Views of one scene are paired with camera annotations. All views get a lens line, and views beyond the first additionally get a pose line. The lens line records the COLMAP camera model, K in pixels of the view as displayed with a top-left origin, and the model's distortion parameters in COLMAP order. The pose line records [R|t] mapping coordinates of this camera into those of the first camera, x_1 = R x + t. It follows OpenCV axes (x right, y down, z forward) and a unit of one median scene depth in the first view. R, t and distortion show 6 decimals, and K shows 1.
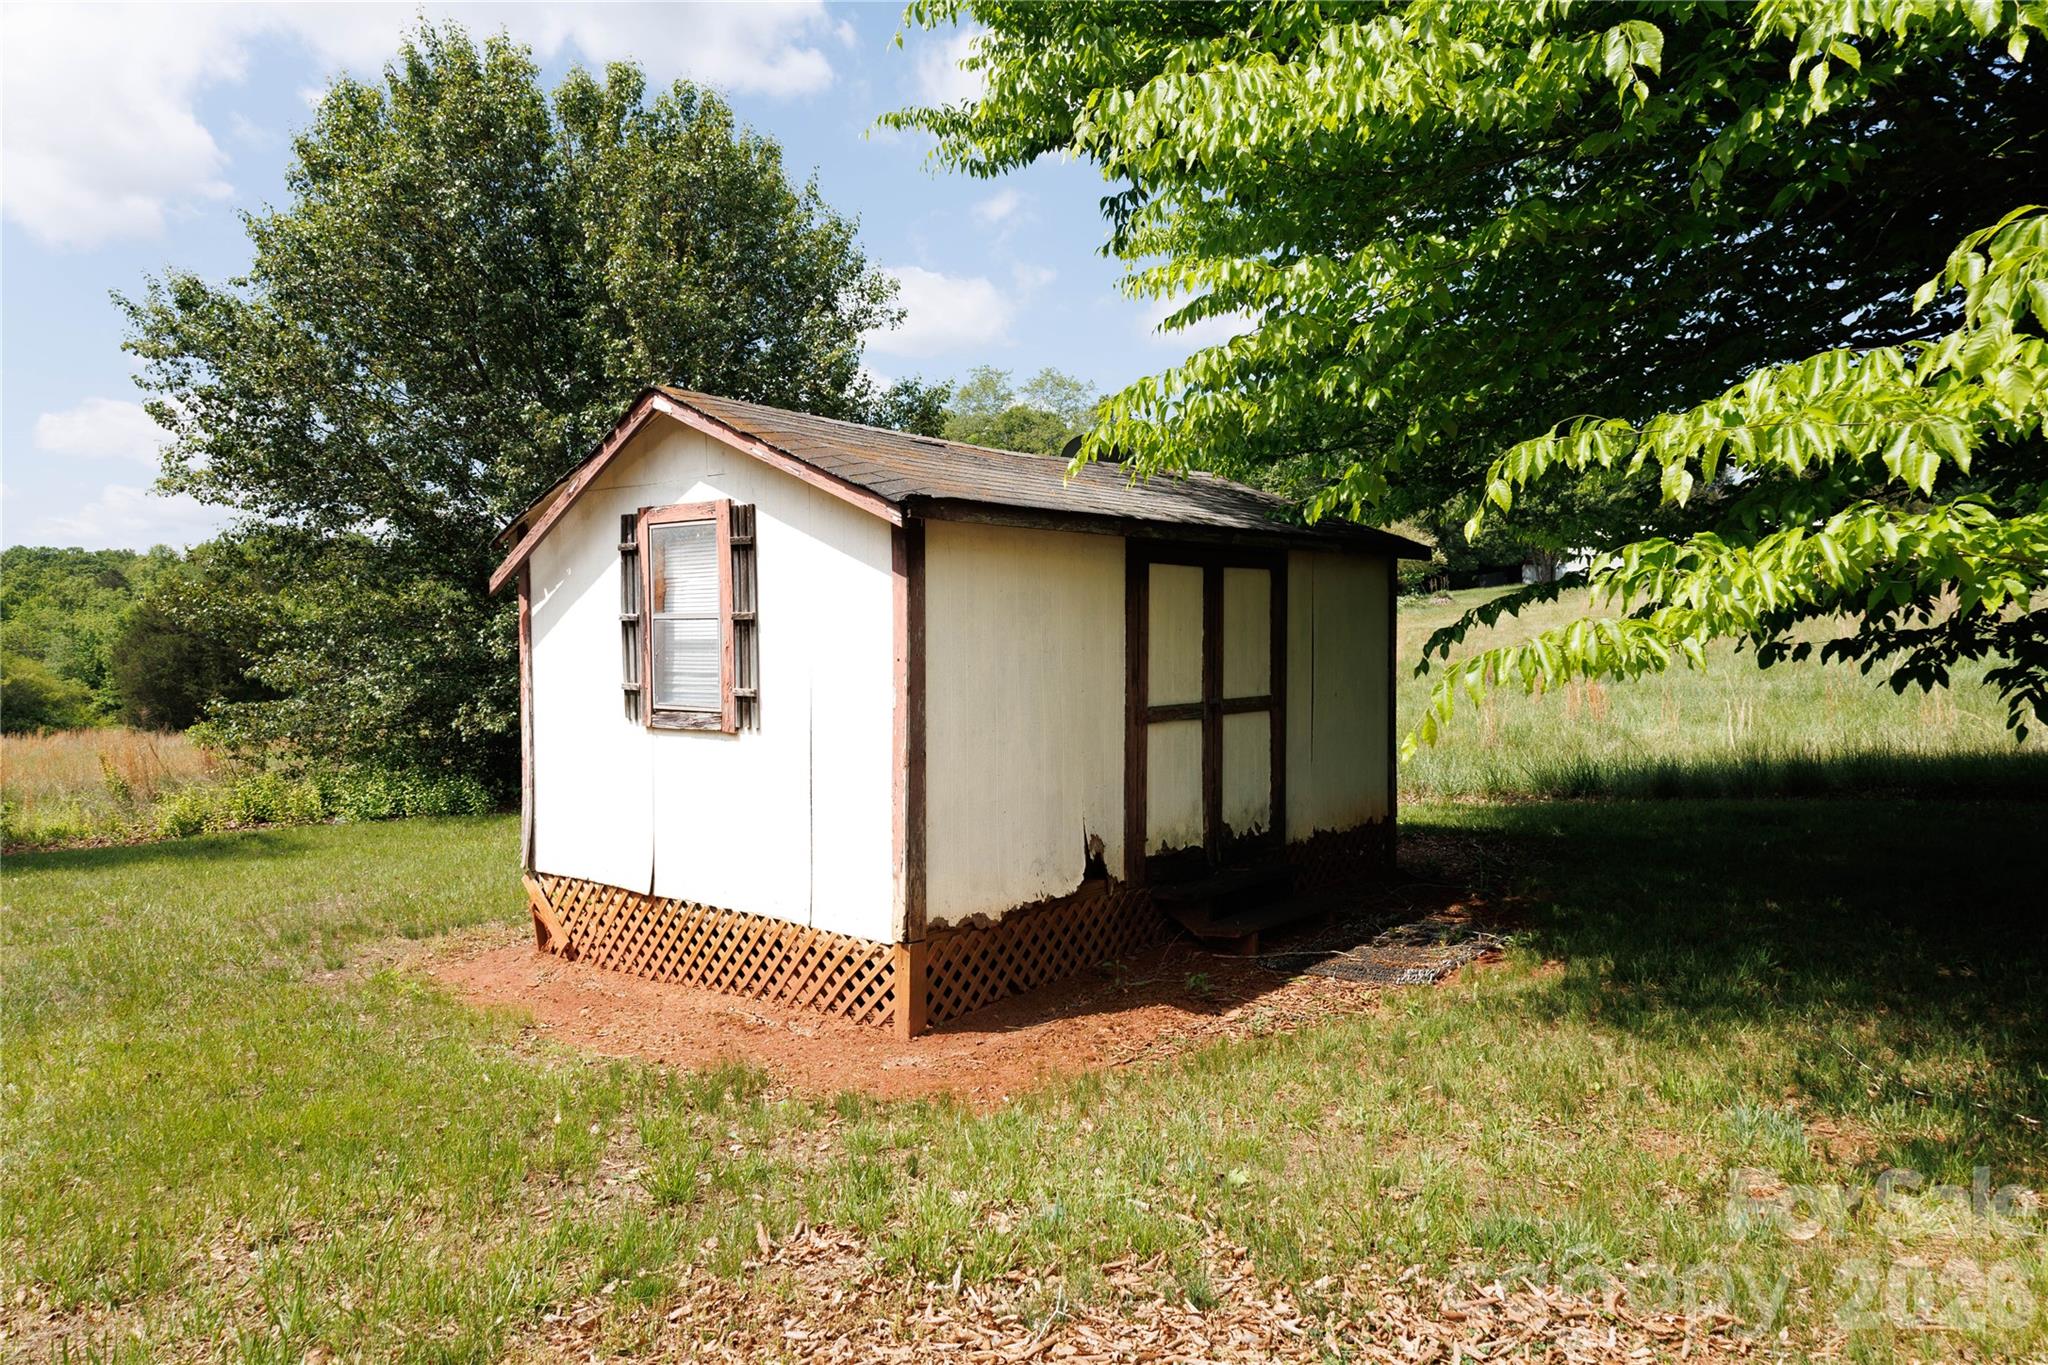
lens RADIAL K [[1316.7, 0, 1024.0], [0, 1316.7, 682.5], [0, 0, 1]] dist [0.007384, -0.004346]
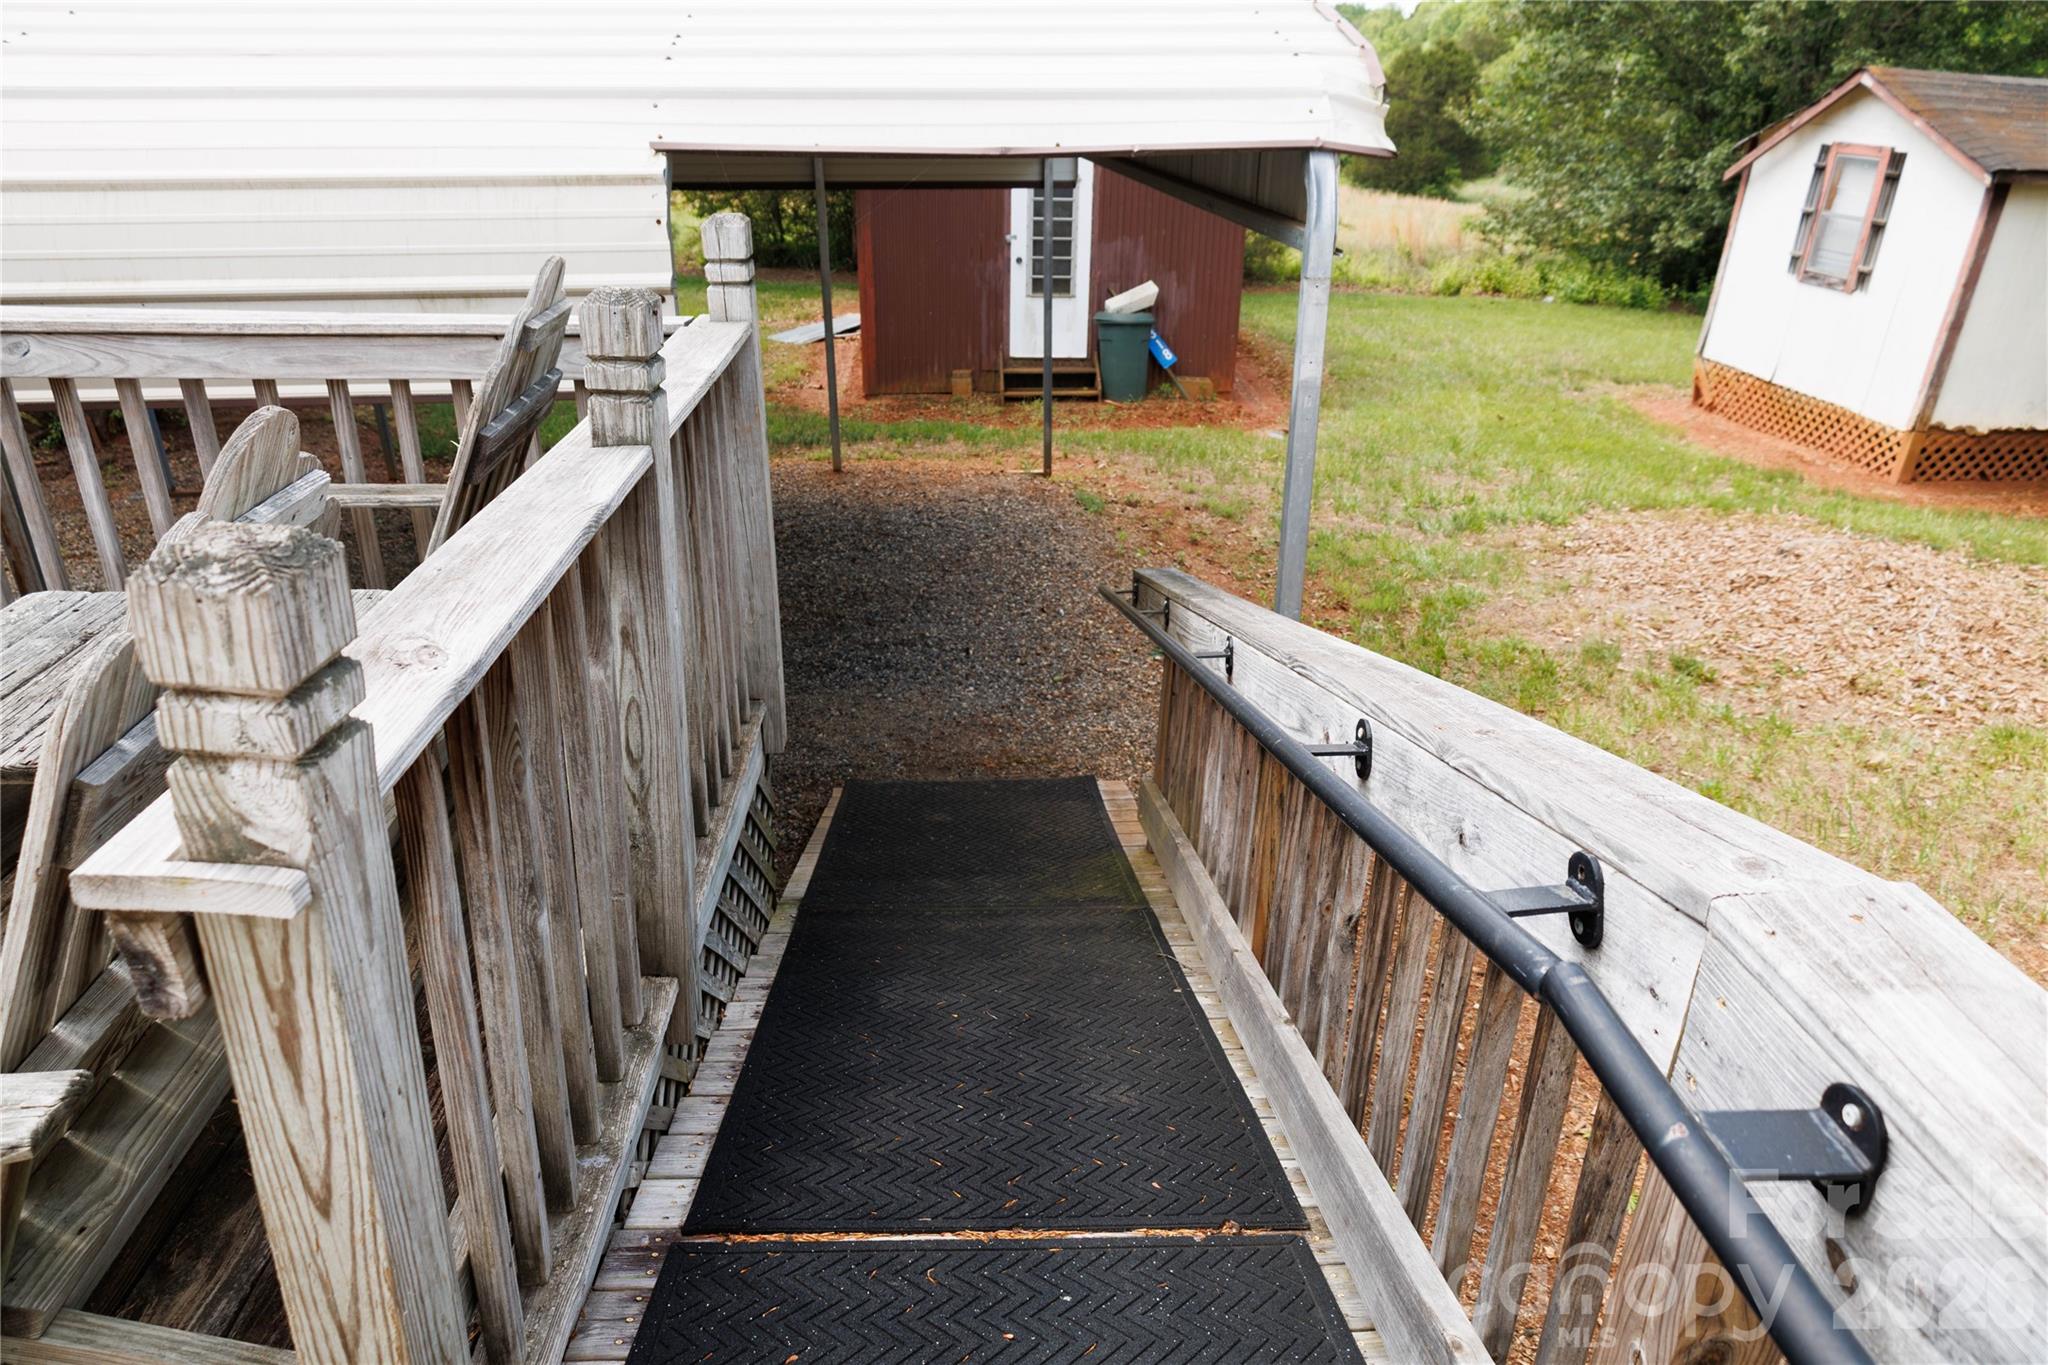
lens RADIAL K [[1316.7, 0, 1024.0], [0, 1316.7, 682.5], [0, 0, 1]] dist [0.007384, -0.004346]
pose [[0.690820, 0.334908, -0.640785, 0.293612], [-0.071260, 0.913475, 0.400606, -0.105616], [0.719507, -0.231084, 0.654912, -0.968534]]
